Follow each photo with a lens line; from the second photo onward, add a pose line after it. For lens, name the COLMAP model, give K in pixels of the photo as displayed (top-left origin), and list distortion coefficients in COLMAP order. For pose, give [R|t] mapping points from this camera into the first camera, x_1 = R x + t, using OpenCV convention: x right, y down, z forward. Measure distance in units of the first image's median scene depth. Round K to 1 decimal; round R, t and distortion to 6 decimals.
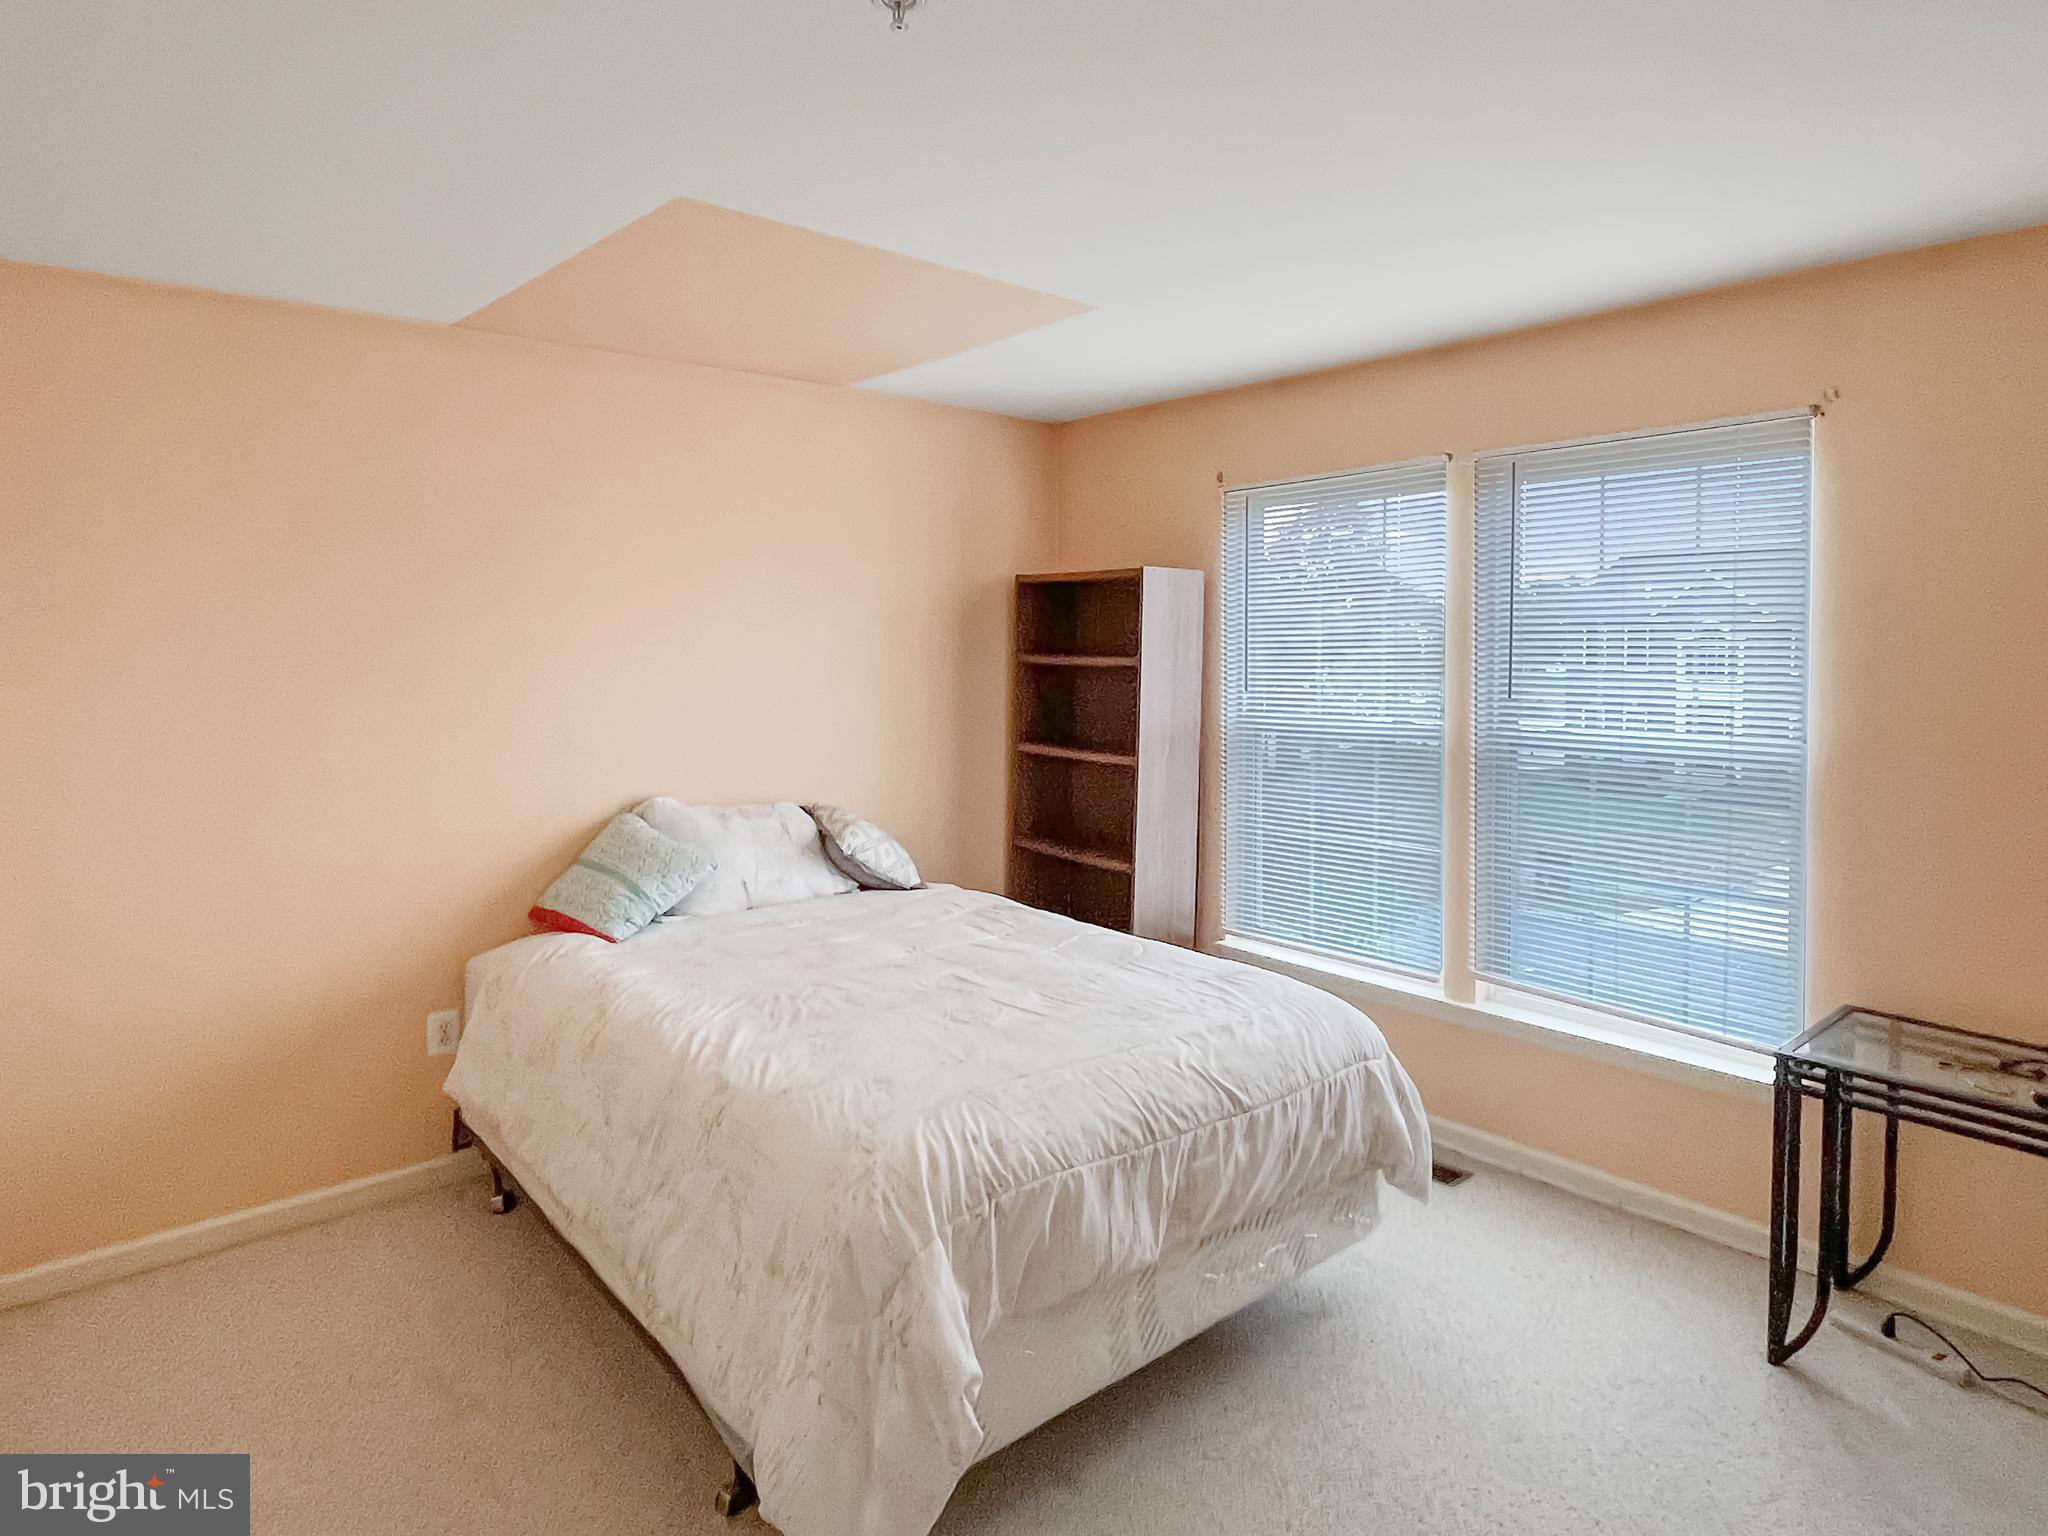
lens RADIAL K [[1153.8, 0, 1024.0], [0, 1153.8, 768.0], [0, 0, 1]] dist [0.026365, -0.001185]
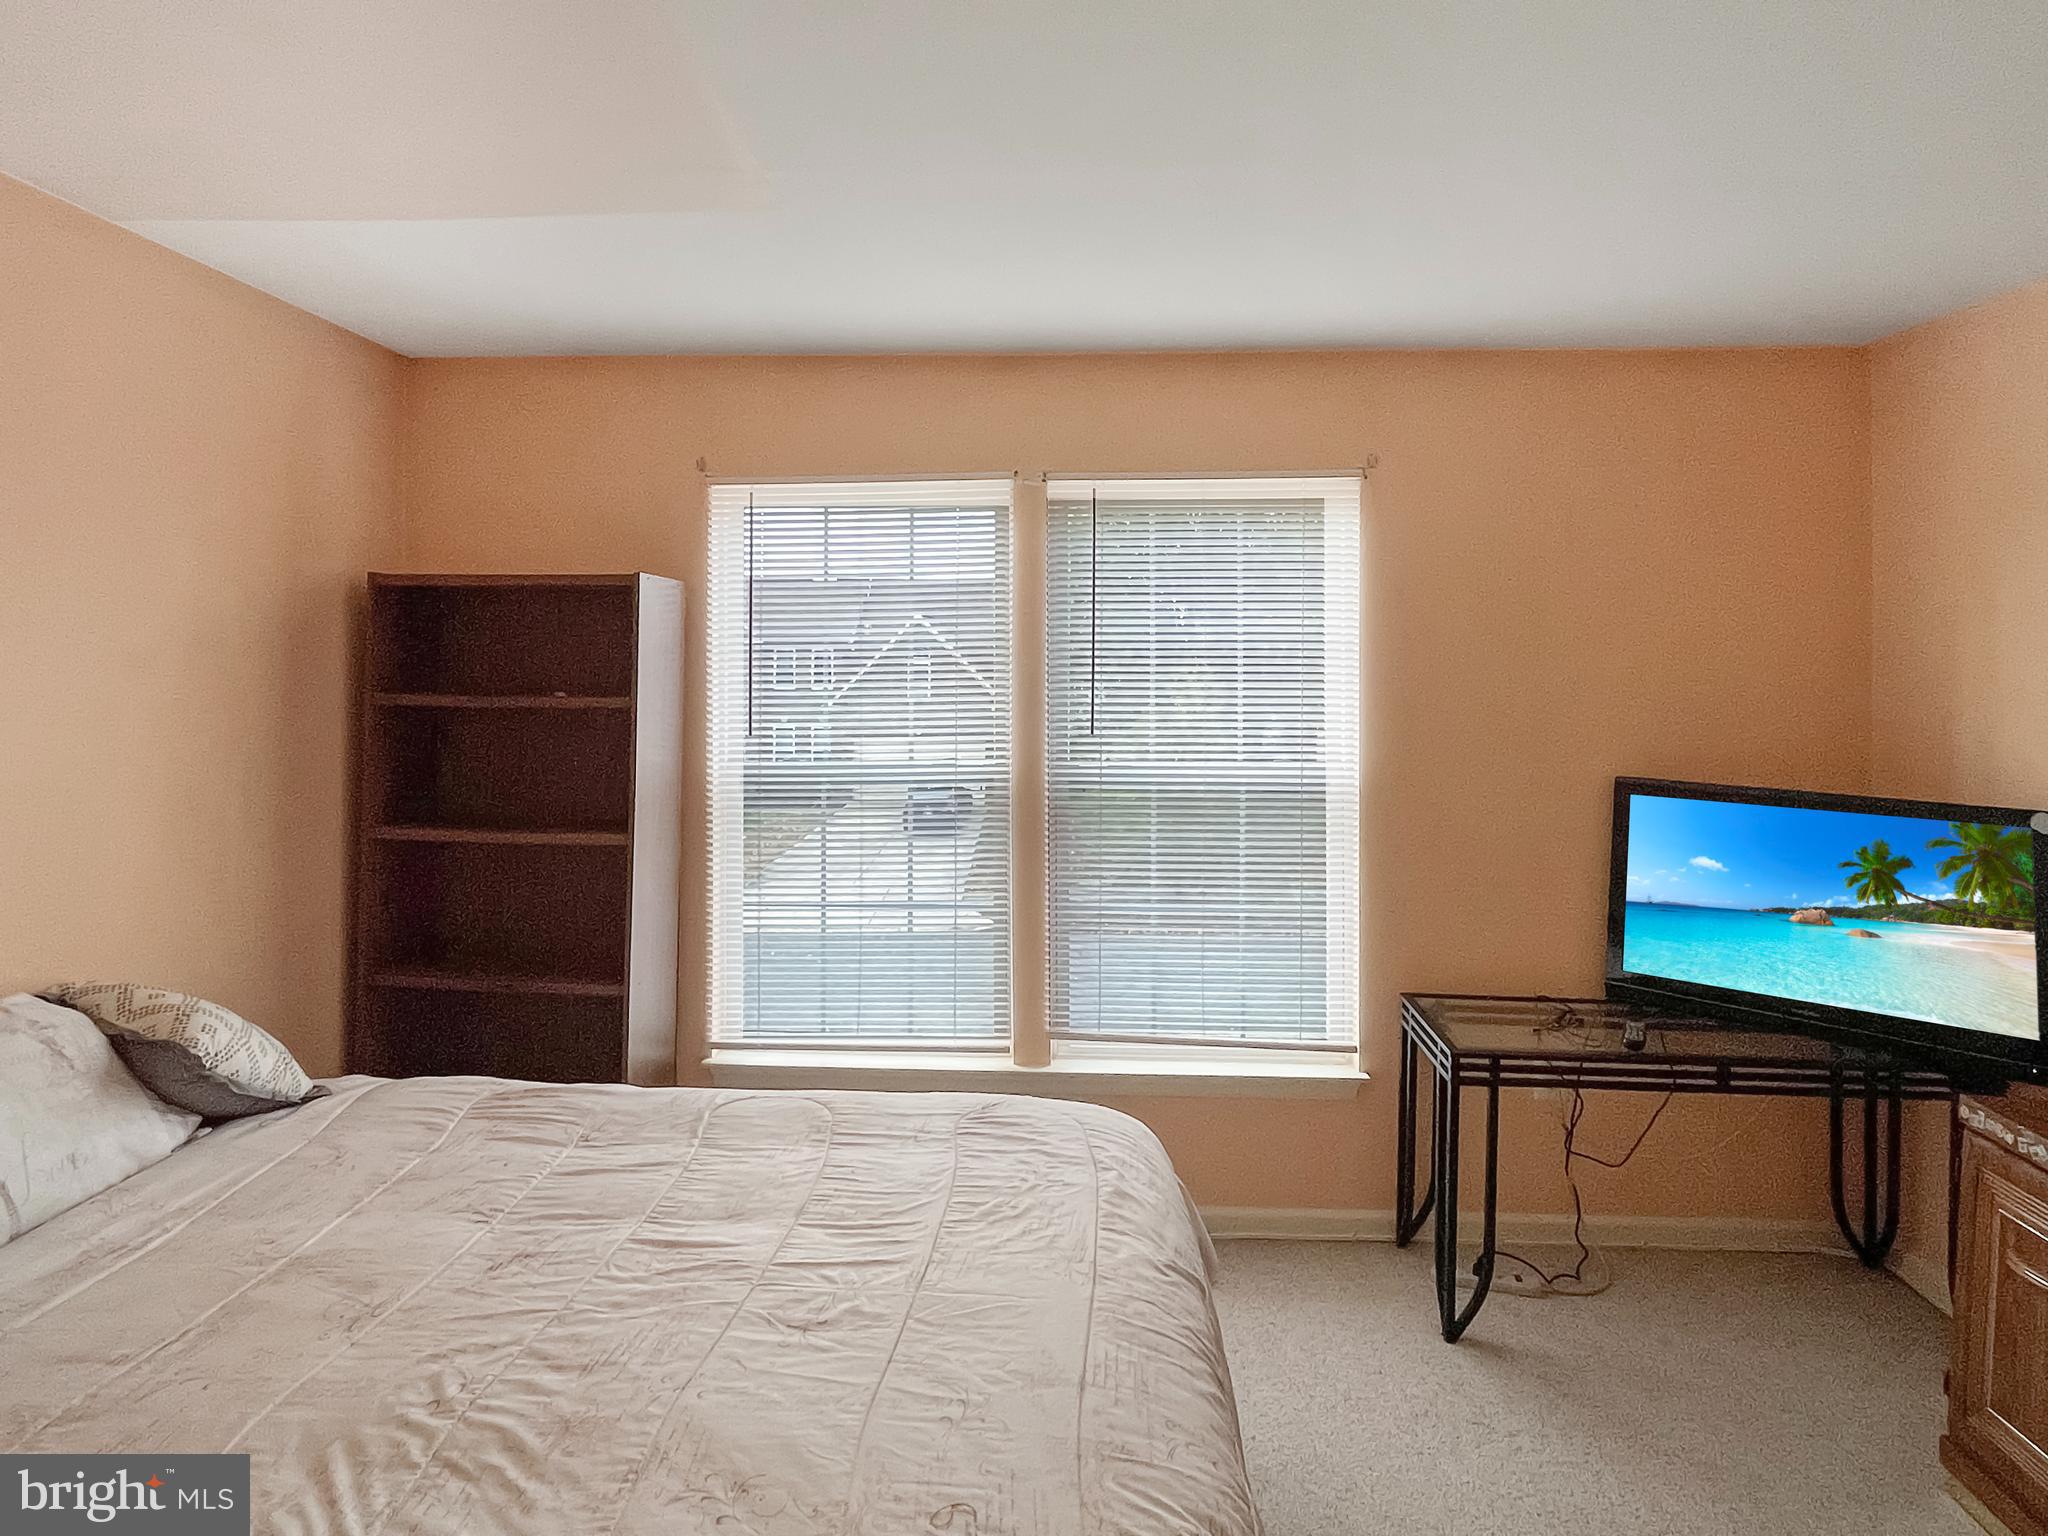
lens RADIAL K [[1170.9, 0, 1026.2], [0, 1170.9, 719.0], [0, 0, 1]] dist [0.004473, 0.000335]
pose [[0.700057, -0.029792, 0.713465, -0.265674], [0.077671, 0.996378, -0.034606, -0.038705], [-0.709850, 0.079642, 0.699836, 0.326742]]
